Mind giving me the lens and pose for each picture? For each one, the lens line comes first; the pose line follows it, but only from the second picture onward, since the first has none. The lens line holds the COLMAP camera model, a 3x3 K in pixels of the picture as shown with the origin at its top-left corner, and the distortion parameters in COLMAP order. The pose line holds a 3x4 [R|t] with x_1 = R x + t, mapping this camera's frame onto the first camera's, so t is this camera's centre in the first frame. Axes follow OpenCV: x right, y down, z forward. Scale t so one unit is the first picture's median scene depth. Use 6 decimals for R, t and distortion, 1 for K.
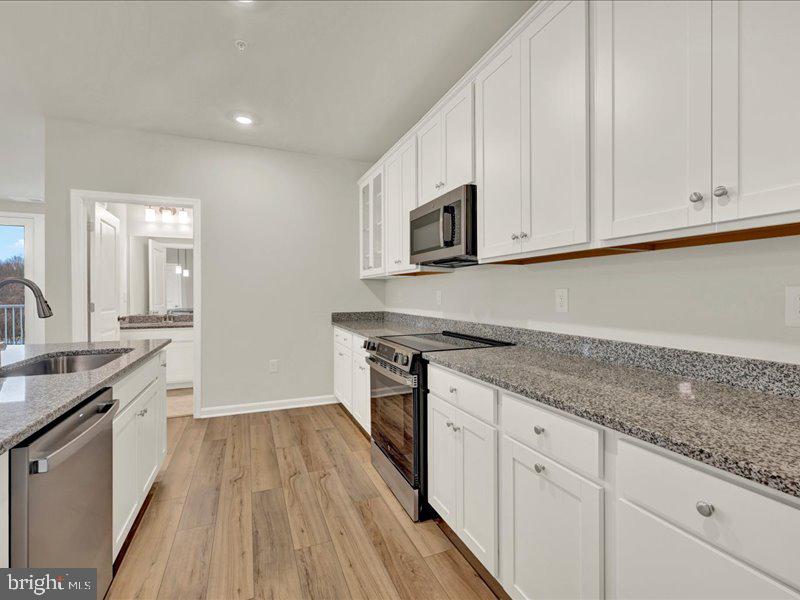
lens RADIAL K [[366.4, 0, 396.9], [0, 366.4, 293.8], [0, 0, 1]] dist [-0.000558, 0.001118]
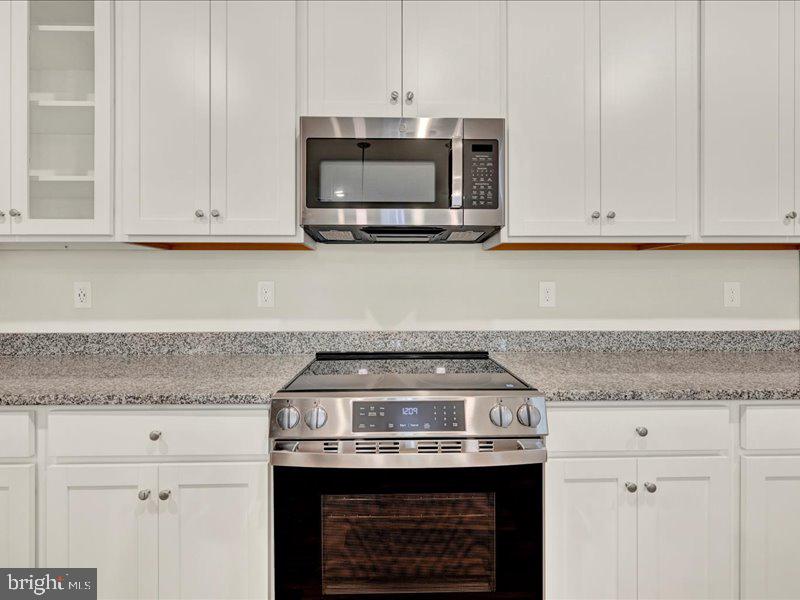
lens RADIAL K [[360.4, 0, 399.9], [0, 360.4, 290.5], [0, 0, 1]] dist [-0.000764, -0.000534]
pose [[0.359118, 0.003740, 0.933285, -0.442714], [0.002070, 0.999986, -0.004804, 0.010222], [-0.933290, 0.003657, 0.359106, 0.866976]]
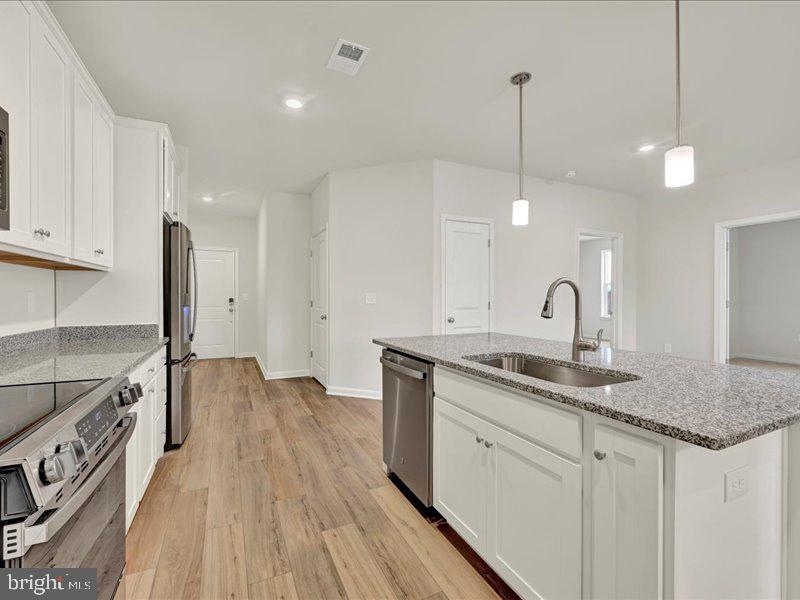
lens RADIAL K [[366.4, 0, 397.7], [0, 366.4, 298.5], [0, 0, 1]] dist [-0.000558, 0.001118]
pose [[-0.998720, 0.003329, -0.050480, -0.390587], [0.002895, 0.999958, 0.008664, 0.002088], [0.050507, 0.008507, -0.998687, 1.501594]]
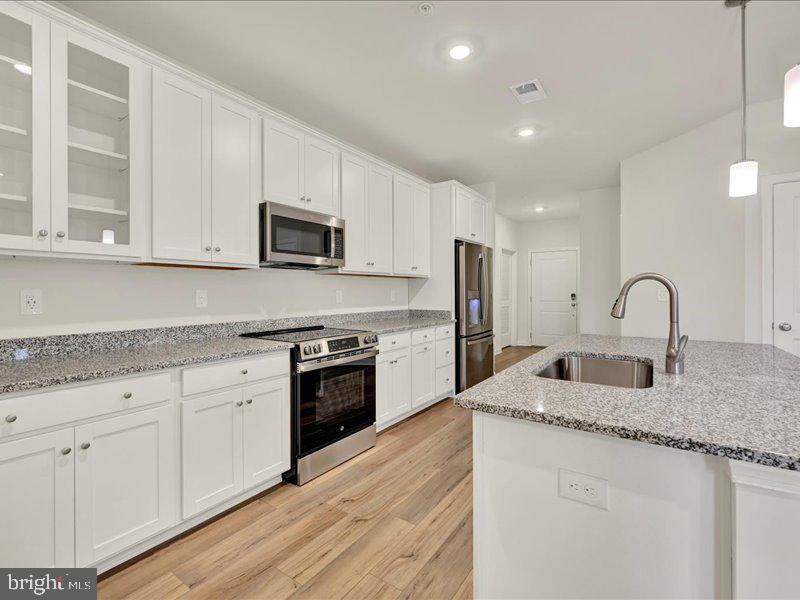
lens RADIAL K [[366.4, 0, 394.0], [0, 366.4, 294.2], [0, 0, 1]] dist [-0.000558, 0.001118]
pose [[-0.531906, -0.001904, 0.846801, -1.092604], [0.006448, 0.999959, 0.006299, -0.002926], [-0.846779, 0.008811, -0.531872, 1.494998]]
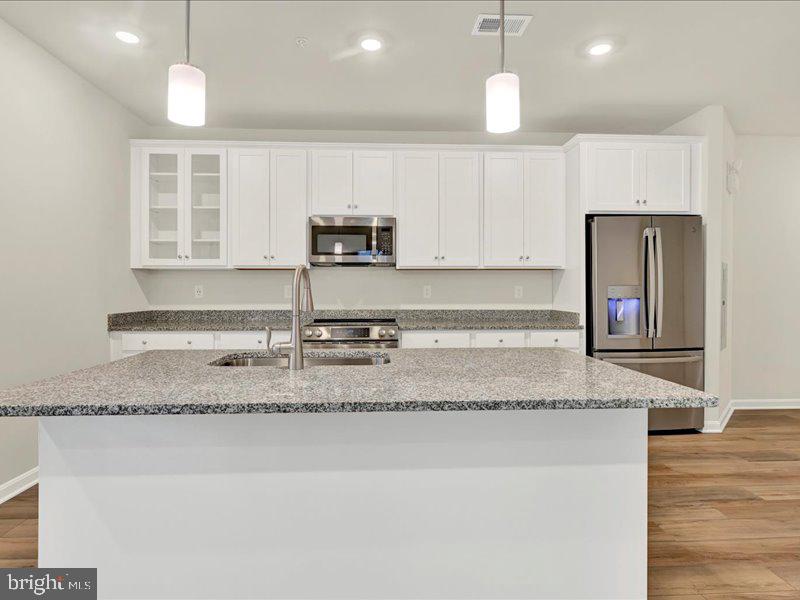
lens RADIAL K [[430.1, 0, 400.1], [0, 430.1, 295.1], [0, 0, 1]] dist [-0.001106, -0.000145]
pose [[0.337126, -0.005907, 0.941441, -1.402968], [0.000861, 0.999982, 0.005967, 0.018068], [-0.941459, -0.001201, 0.337125, 0.335382]]
